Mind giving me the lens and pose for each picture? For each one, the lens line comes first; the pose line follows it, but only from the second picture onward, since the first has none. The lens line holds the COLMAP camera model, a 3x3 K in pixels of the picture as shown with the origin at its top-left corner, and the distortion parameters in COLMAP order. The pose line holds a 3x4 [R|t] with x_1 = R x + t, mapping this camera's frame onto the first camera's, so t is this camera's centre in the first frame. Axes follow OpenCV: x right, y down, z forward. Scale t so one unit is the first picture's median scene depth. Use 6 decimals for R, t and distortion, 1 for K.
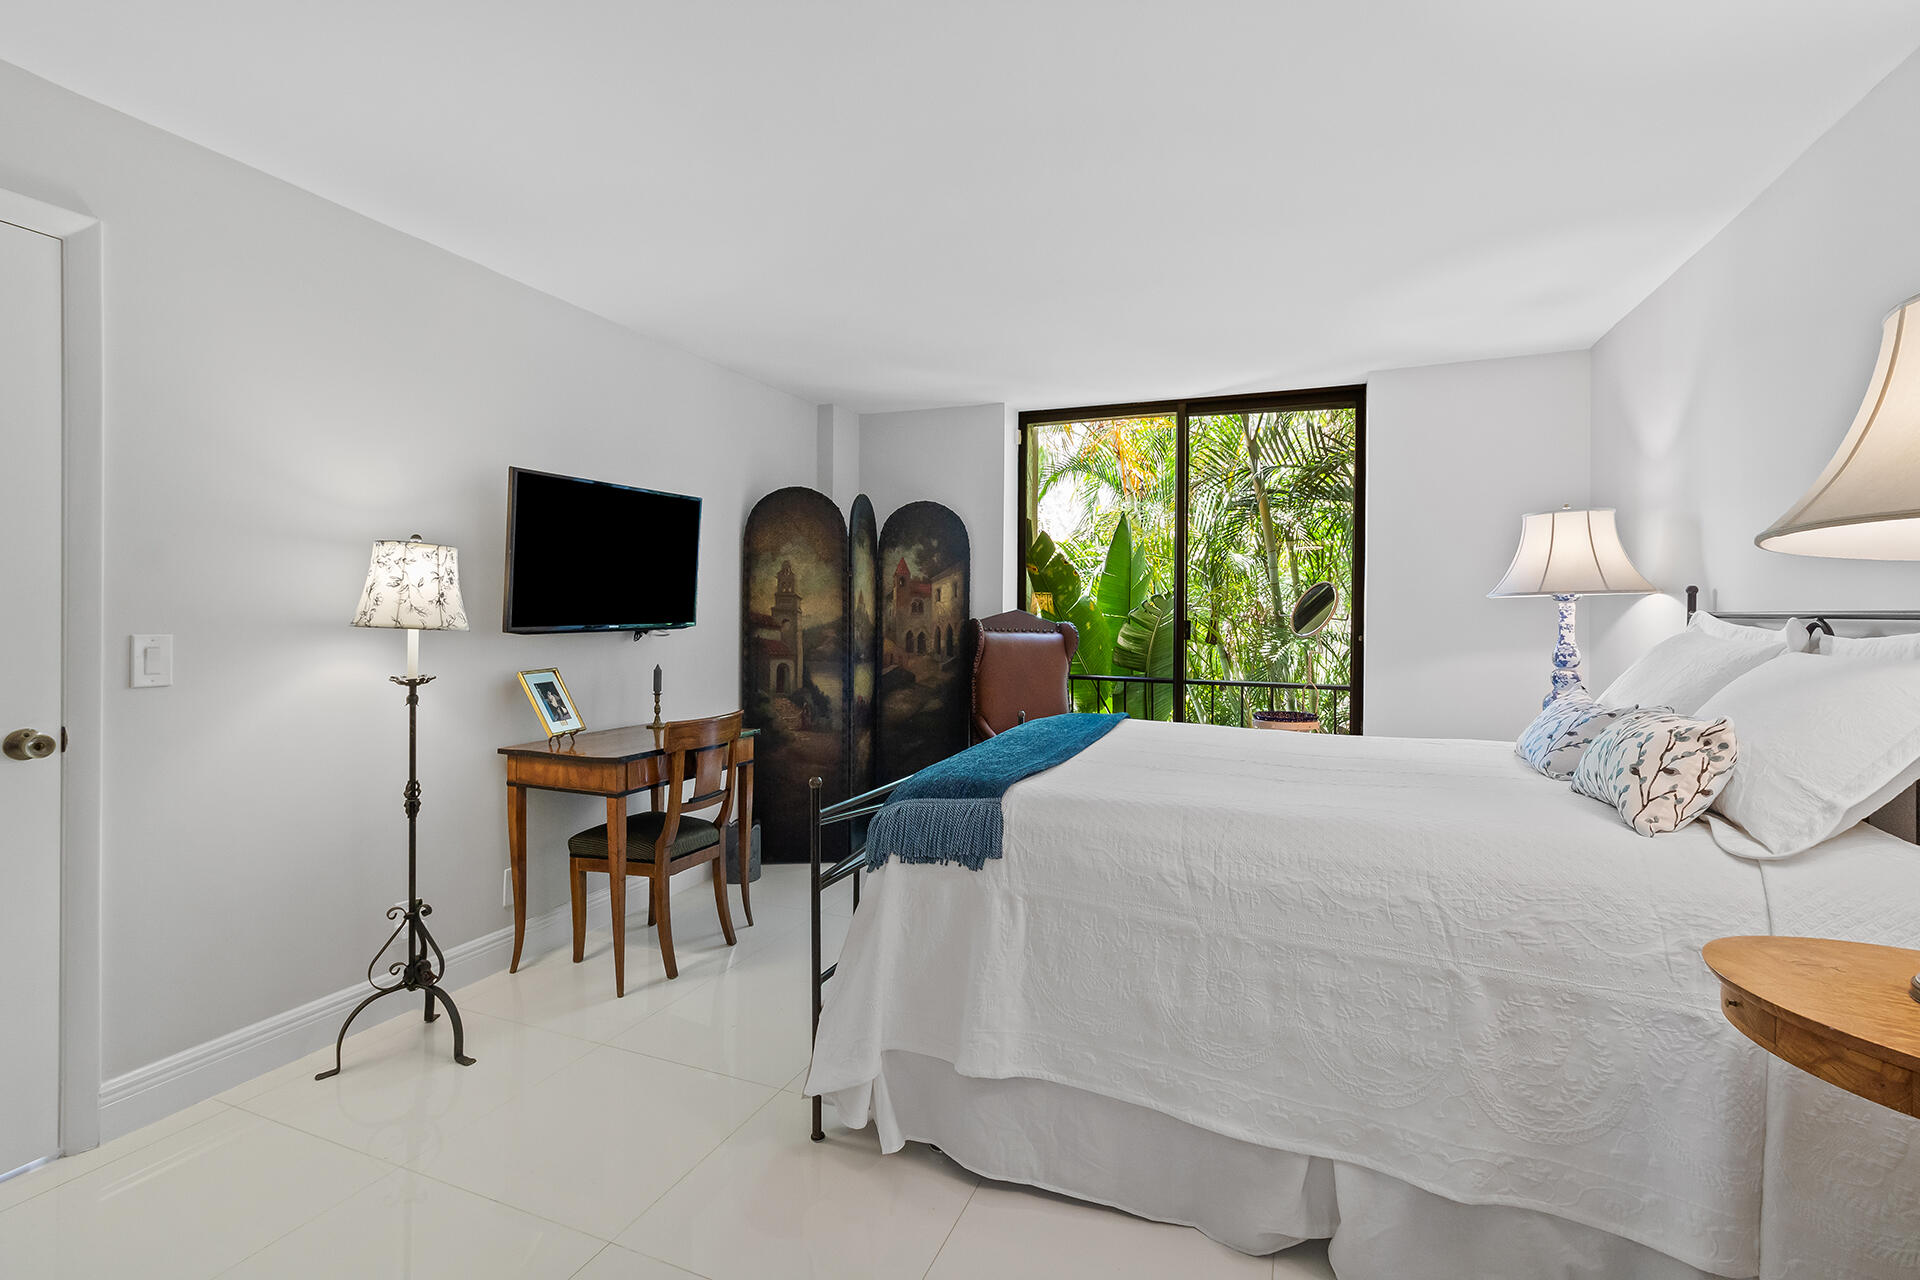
lens RADIAL K [[879.2, 0, 957.7], [0, 879.2, 621.5], [0, 0, 1]] dist [-0.002715, 0.001293]
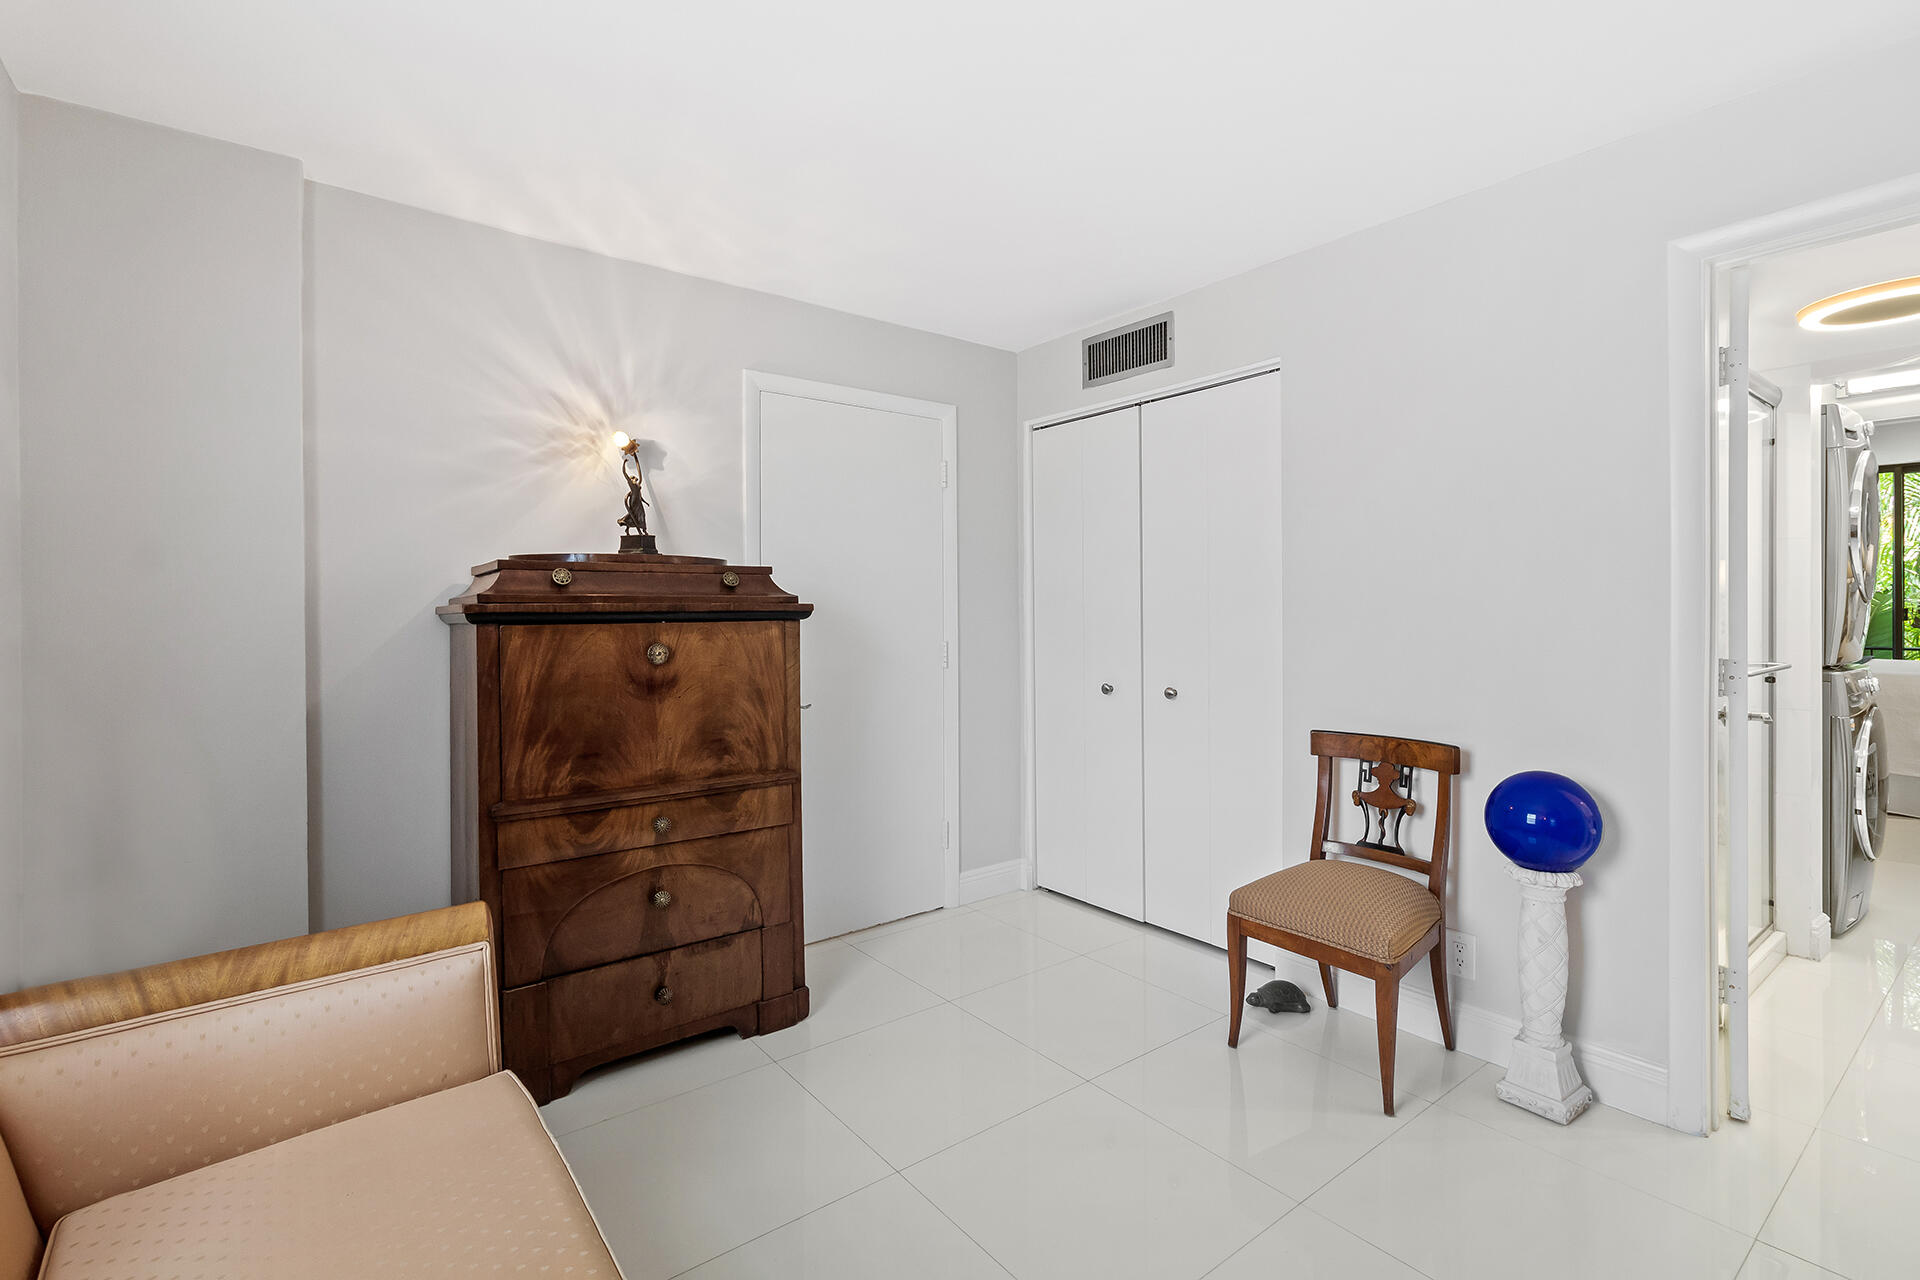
lens RADIAL K [[879.2, 0, 961.3], [0, 879.2, 624.8], [0, 0, 1]] dist [-0.002715, 0.001293]
pose [[0.866399, -0.008801, -0.499275, -0.371162], [0.009853, 0.999951, -0.000528, 0.012218], [0.499255, -0.004462, 0.866443, -1.063258]]
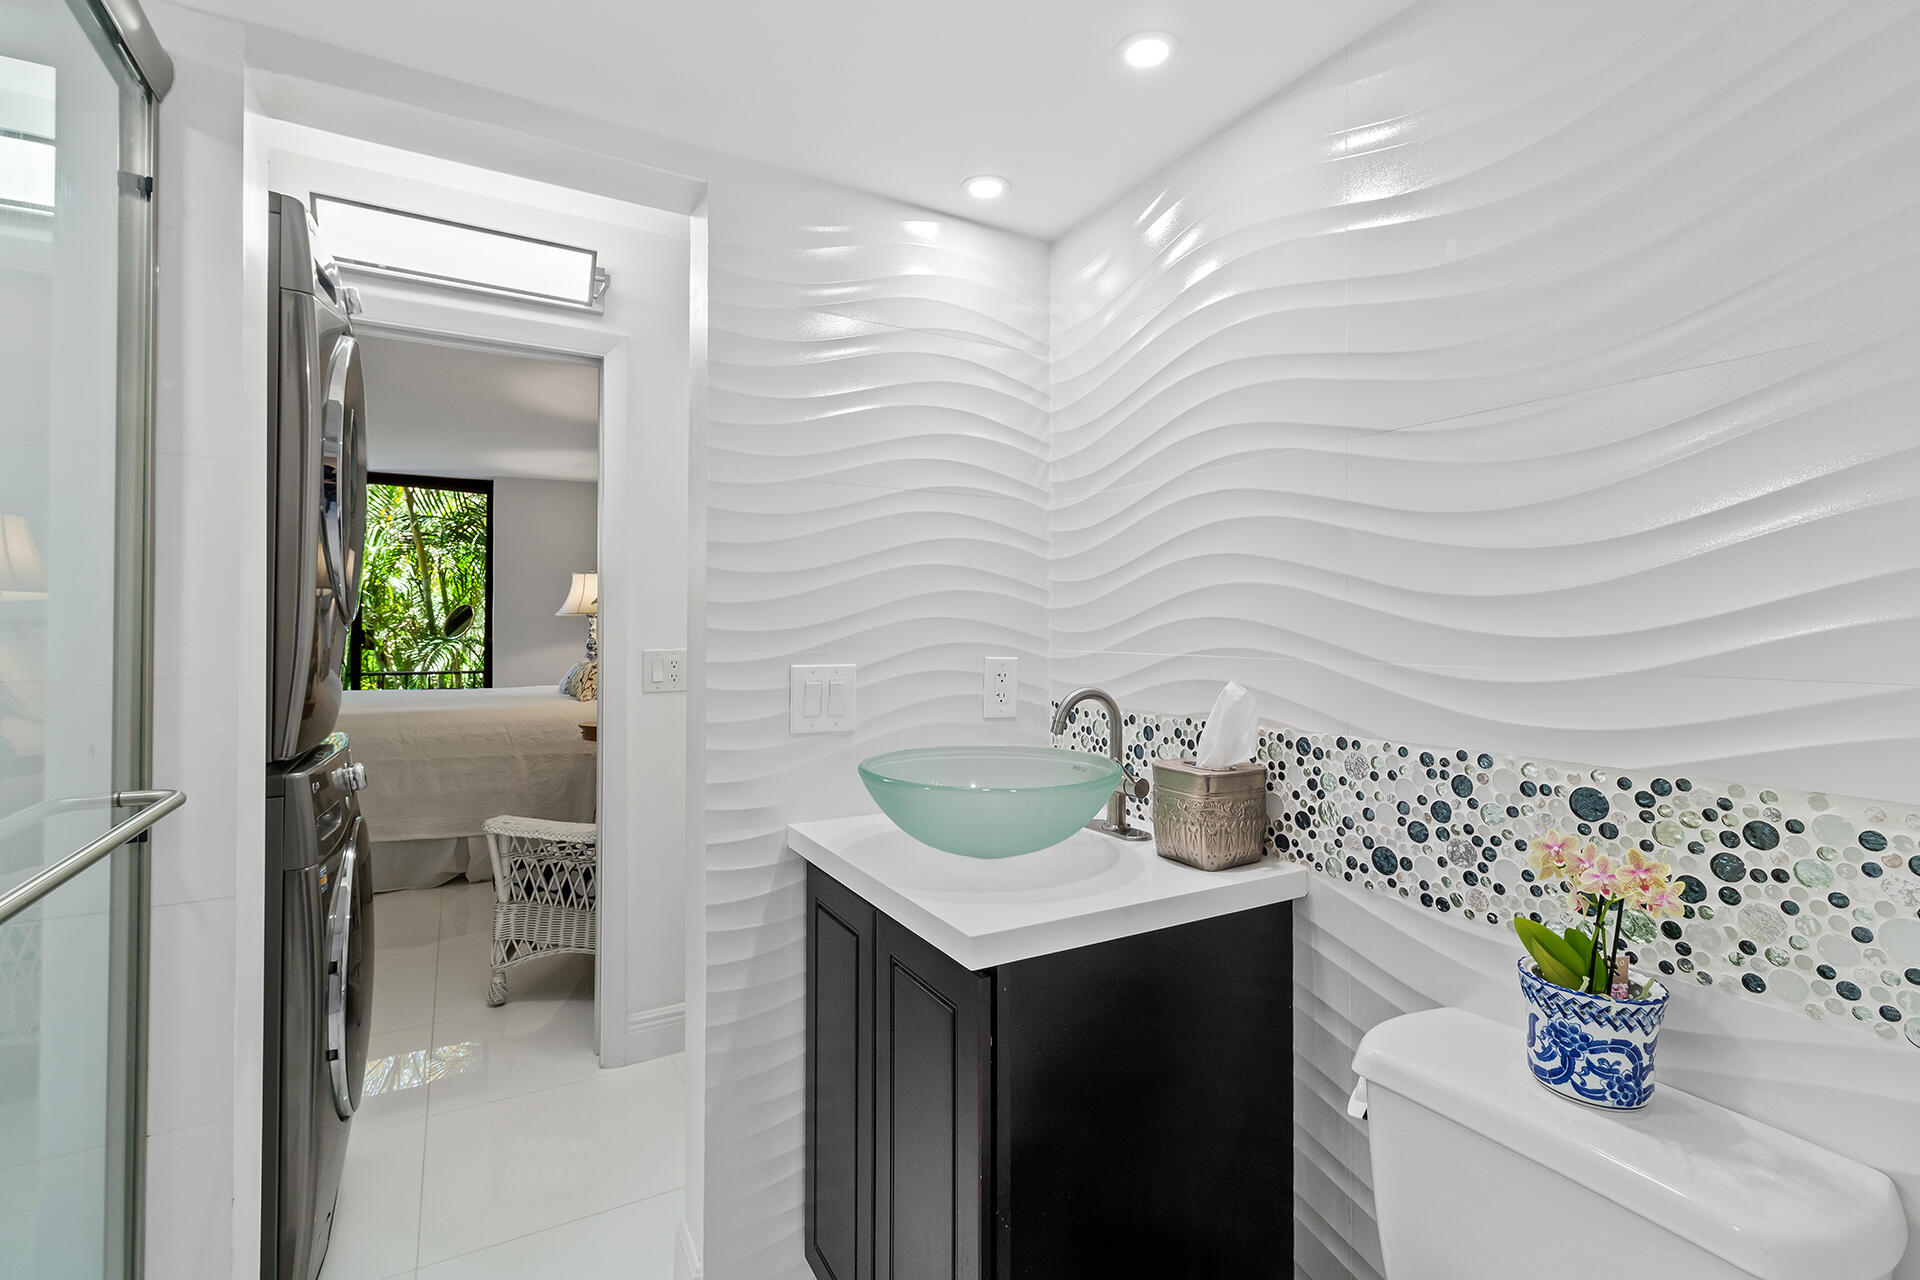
lens RADIAL K [[879.2, 0, 943.7], [0, 879.2, 606.5], [0, 0, 1]] dist [-0.002715, 0.001293]
pose [[0.630924, 0.008588, 0.775797, -0.251441], [0.014018, 0.999649, -0.022466, 0.005790], [-0.775718, 0.025050, 0.630582, -0.624325]]
